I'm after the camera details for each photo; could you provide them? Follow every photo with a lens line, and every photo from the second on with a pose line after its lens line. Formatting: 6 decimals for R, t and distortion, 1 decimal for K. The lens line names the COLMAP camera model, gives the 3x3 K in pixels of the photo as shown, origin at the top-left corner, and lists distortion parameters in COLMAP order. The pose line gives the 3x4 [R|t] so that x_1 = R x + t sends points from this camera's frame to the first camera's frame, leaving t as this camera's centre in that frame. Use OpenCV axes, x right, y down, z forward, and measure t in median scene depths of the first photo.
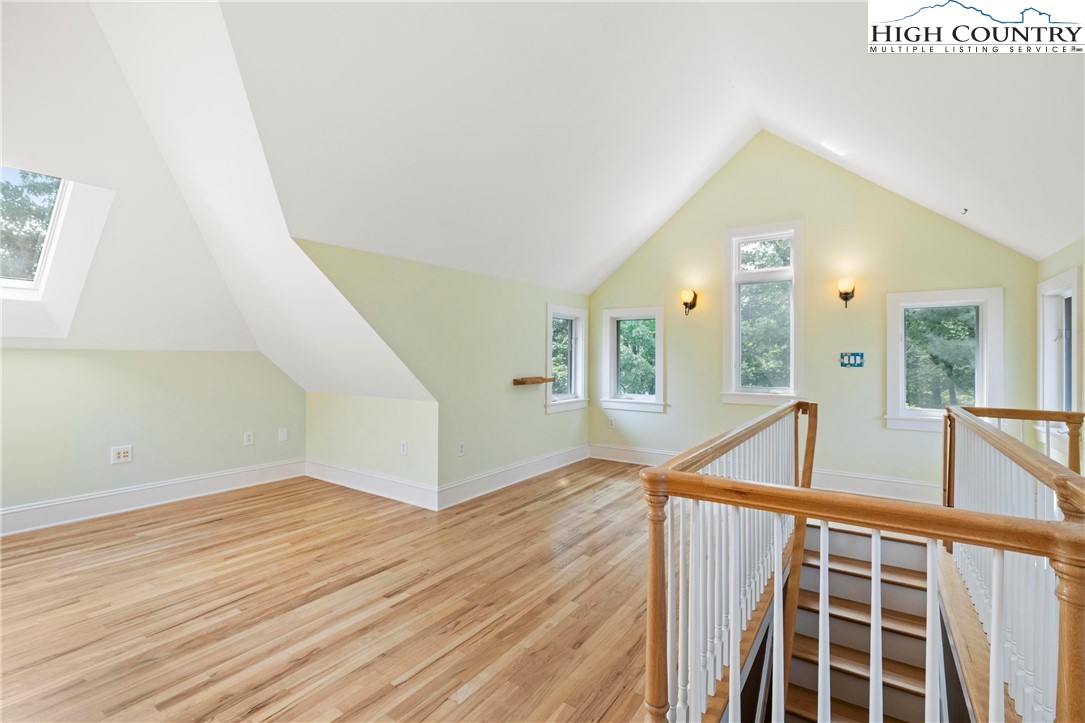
lens RADIAL K [[489.2, 0, 543.5], [0, 489.2, 356.7], [0, 0, 1]] dist [-0.004644, -0.000673]
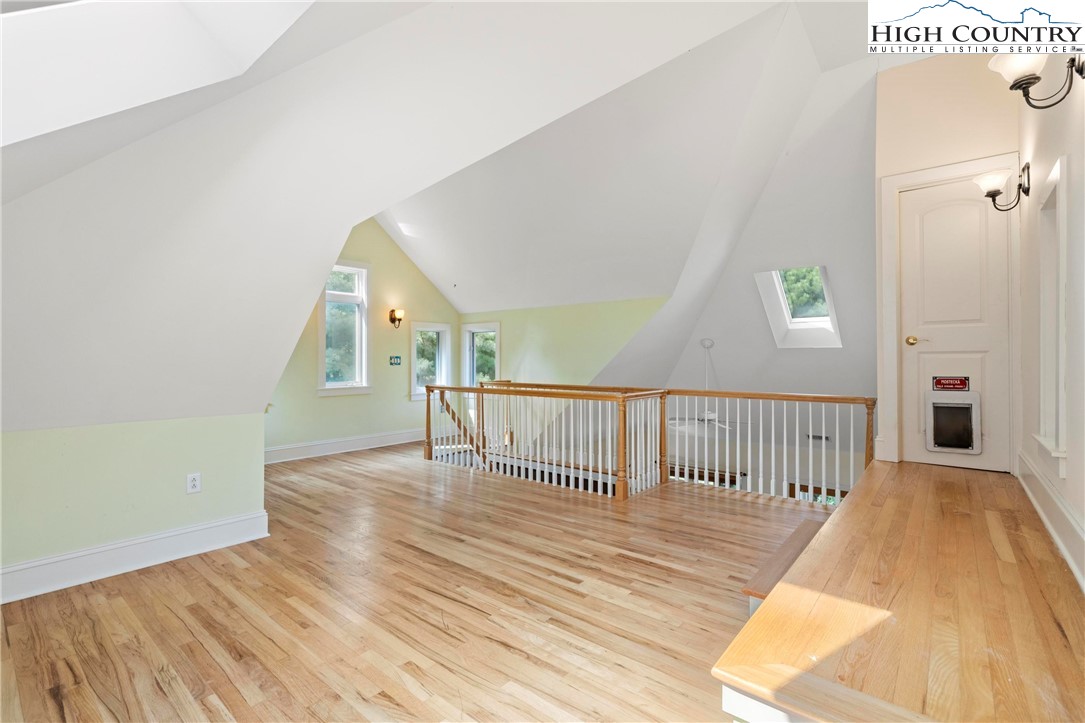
lens RADIAL K [[489.2, 0, 545.0], [0, 489.2, 359.5], [0, 0, 1]] dist [-0.004644, -0.000673]
pose [[0.082114, -0.004355, 0.996613, -1.603203], [0.001448, 0.999990, 0.004250, -0.005602], [-0.996622, 0.001094, 0.082119, 0.663005]]
